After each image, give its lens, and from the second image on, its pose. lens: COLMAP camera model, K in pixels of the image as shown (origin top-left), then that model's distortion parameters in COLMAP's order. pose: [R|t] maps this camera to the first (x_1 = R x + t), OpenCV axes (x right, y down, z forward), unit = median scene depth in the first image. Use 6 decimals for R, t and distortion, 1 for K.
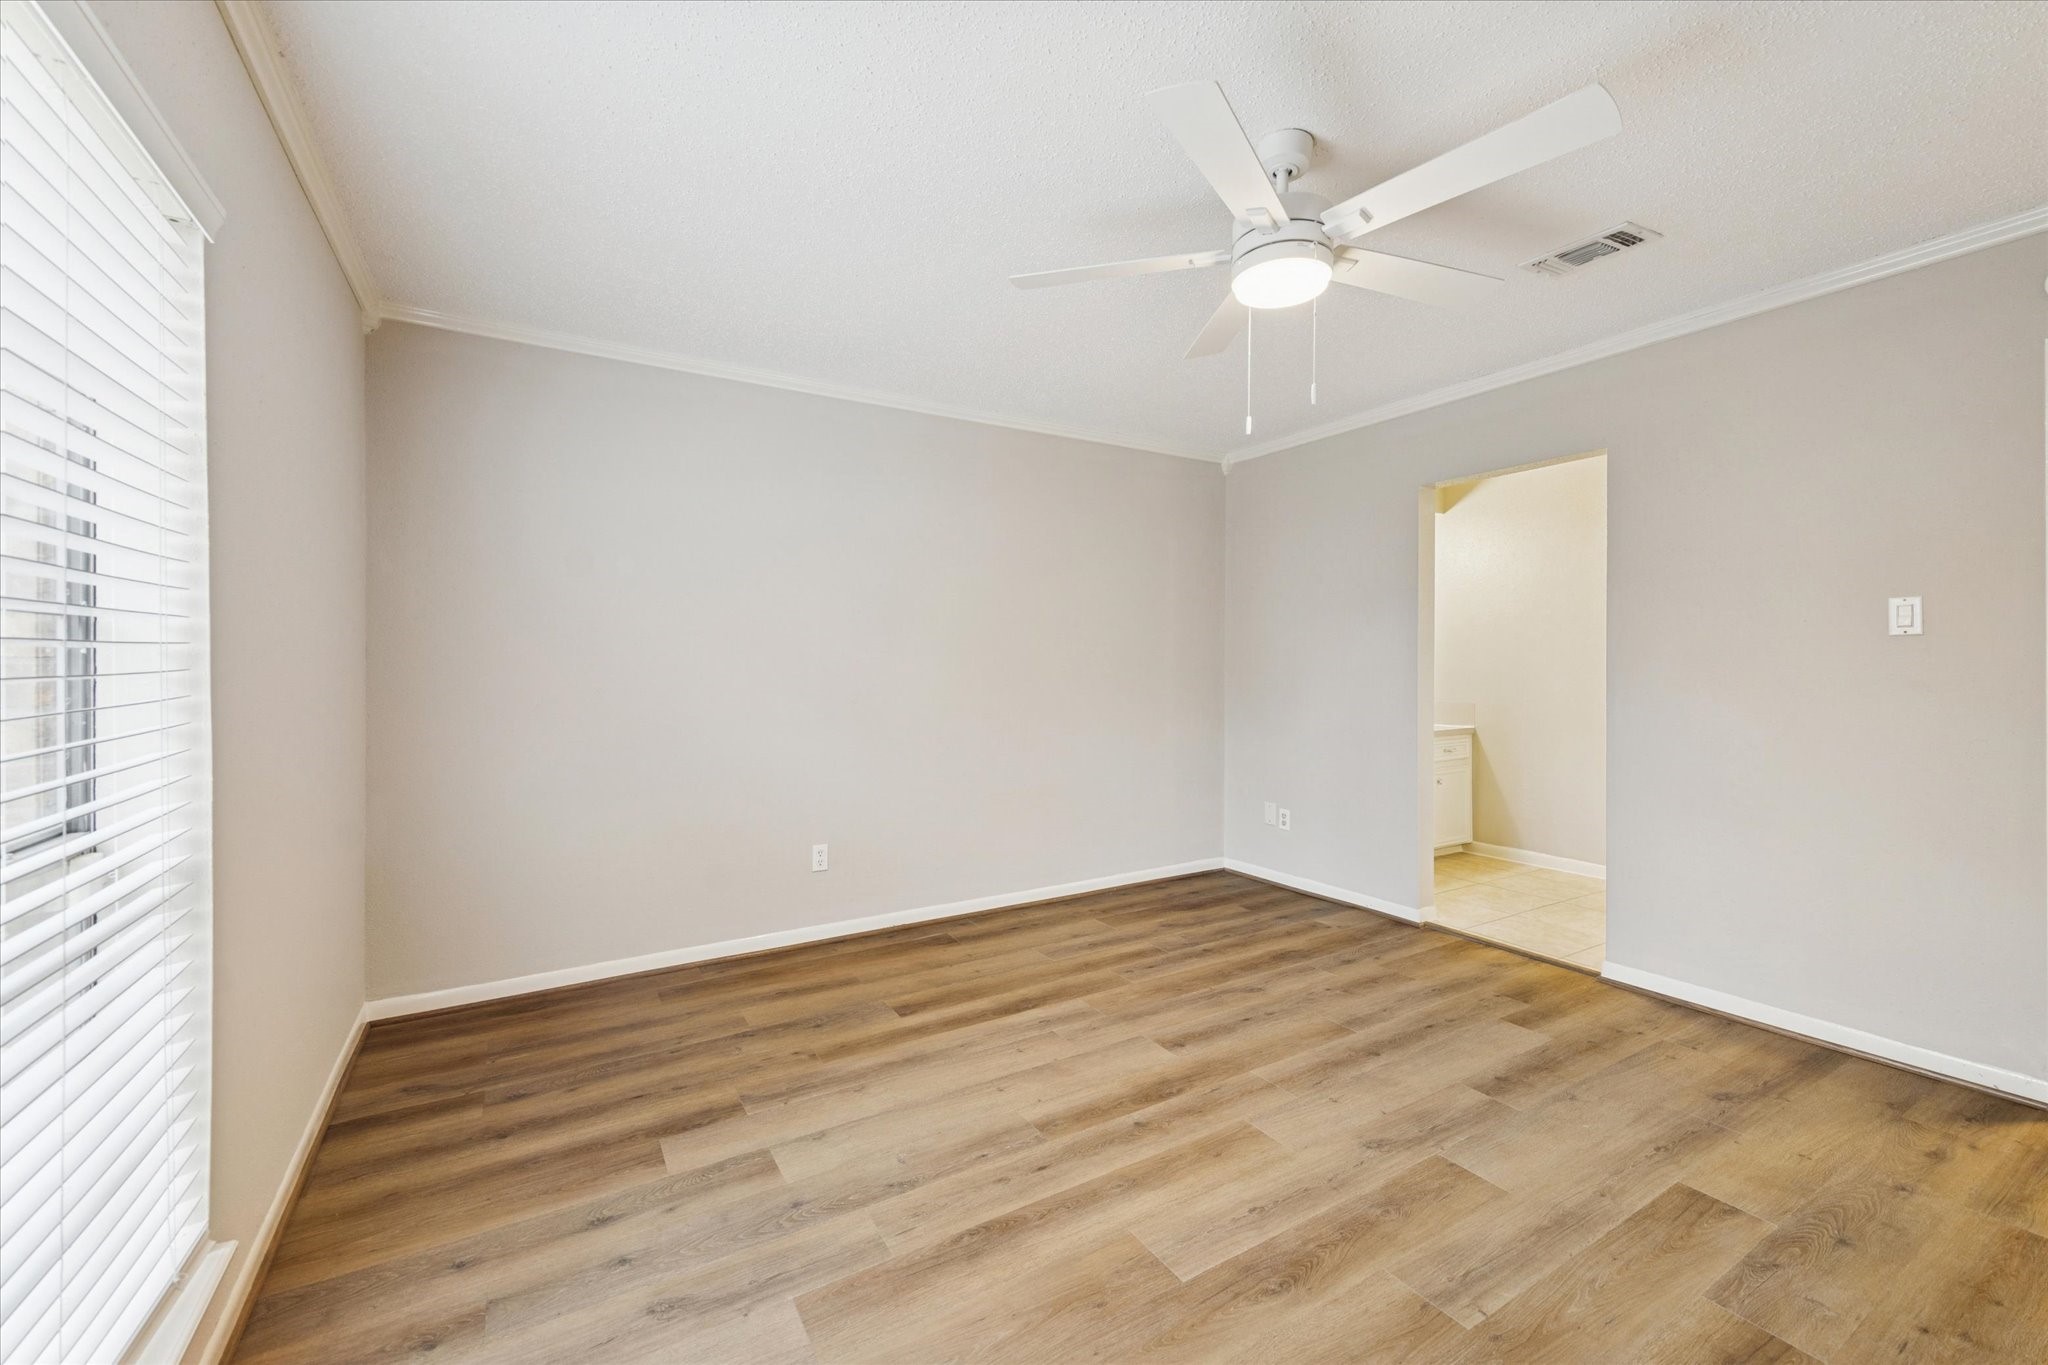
lens RADIAL K [[795.2, 0, 1023.1], [0, 795.2, 666.7], [0, 0, 1]] dist [0.005938, 0.000176]
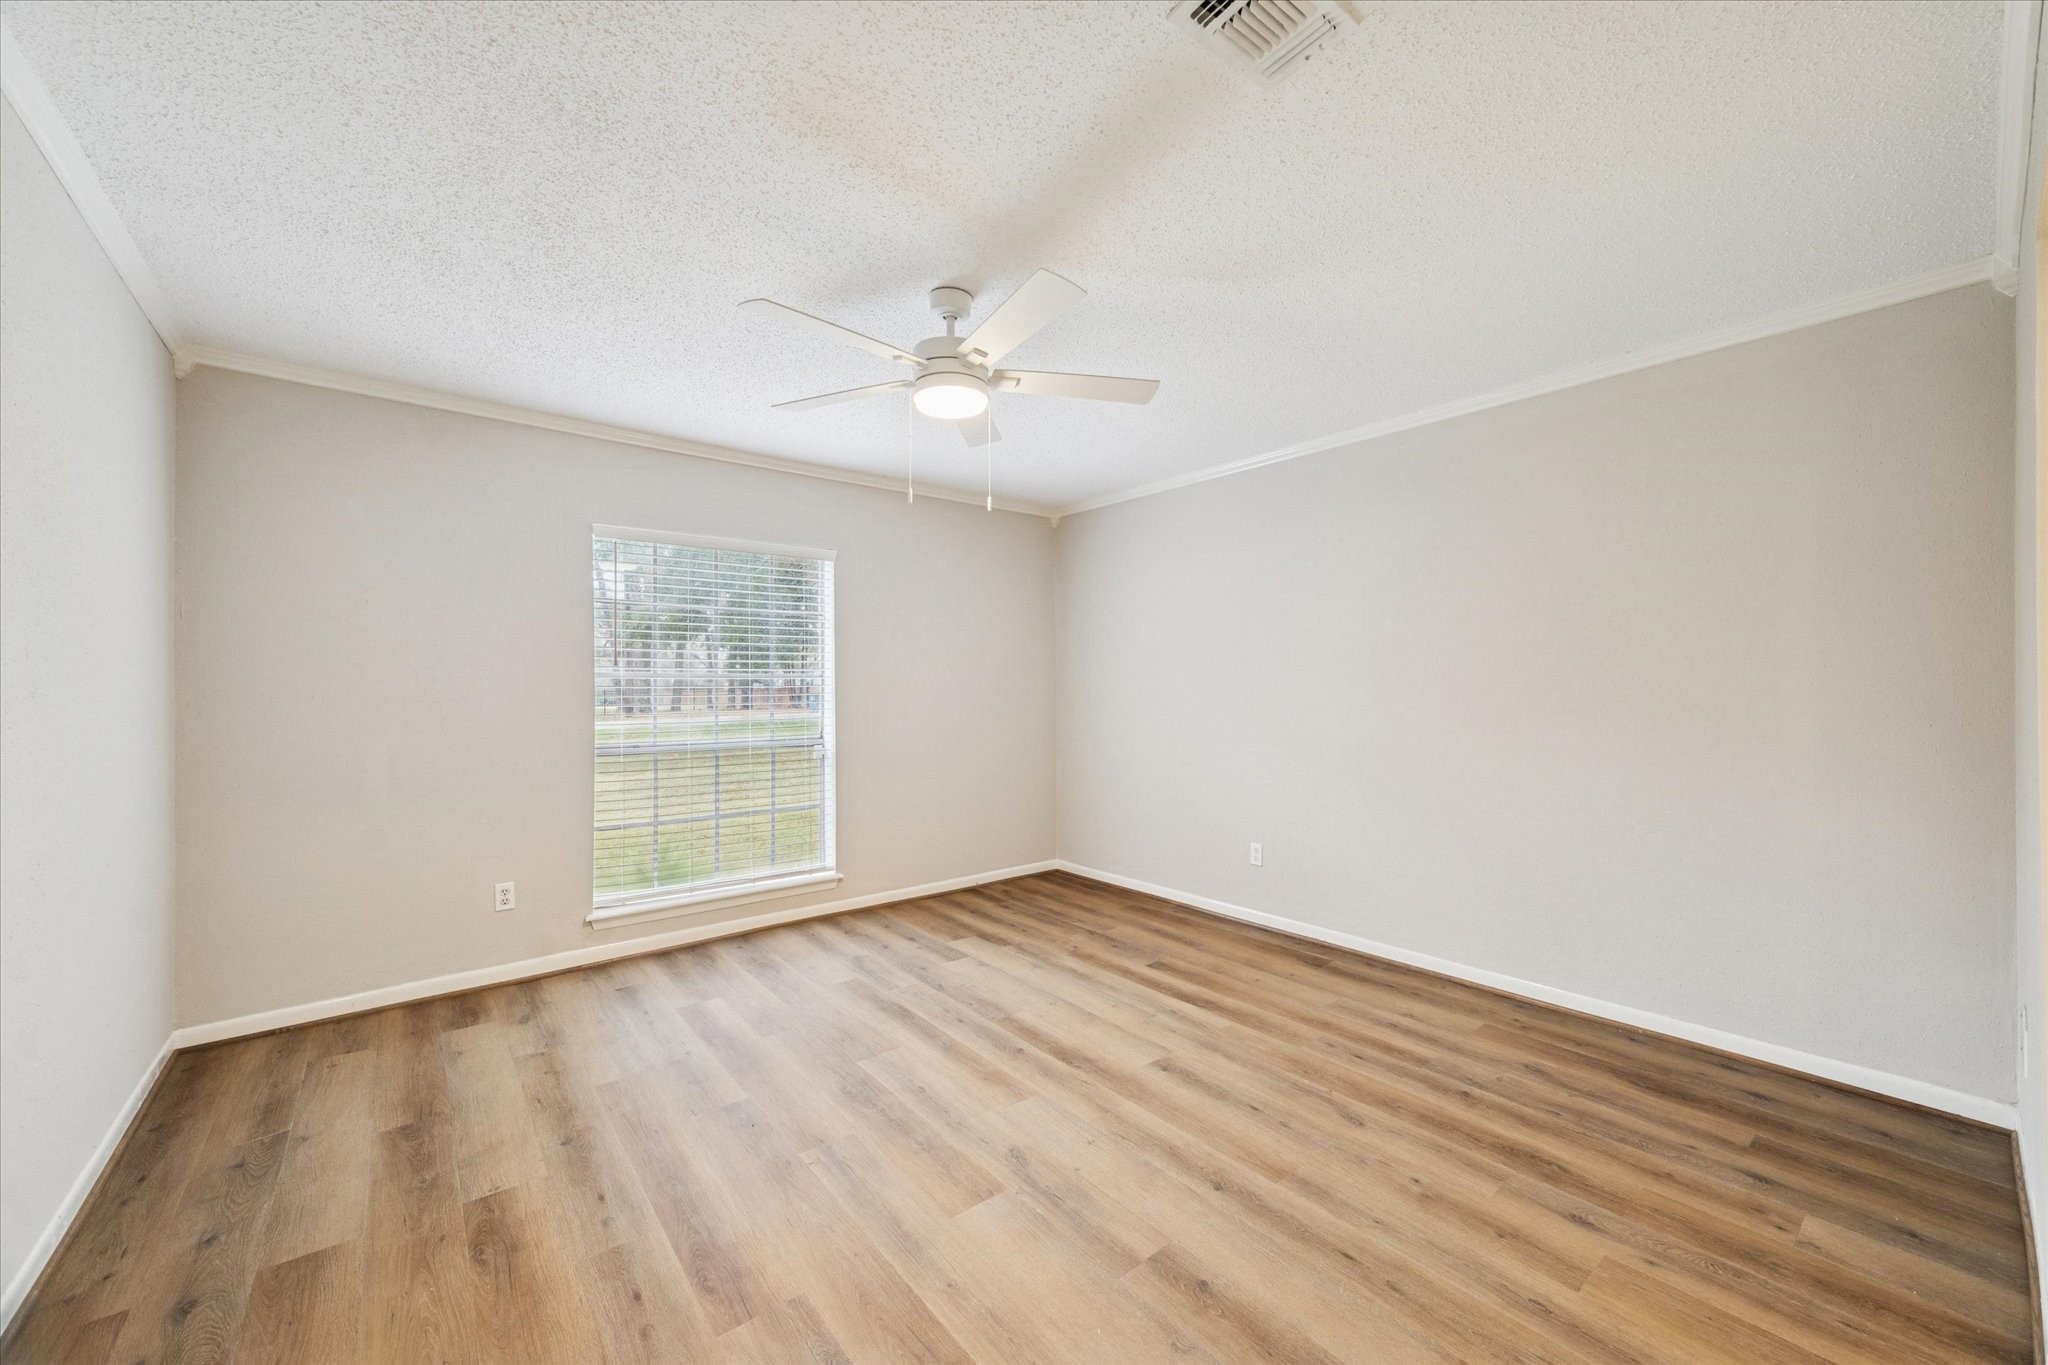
lens RADIAL K [[795.2, 0, 1041.6], [0, 795.2, 628.6], [0, 0, 1]] dist [0.005938, 0.000176]
pose [[0.151182, -0.070501, -0.985989, 1.148271], [-0.001102, 0.997441, -0.071489, -0.005888], [0.988505, 0.011895, 0.150717, 0.657923]]
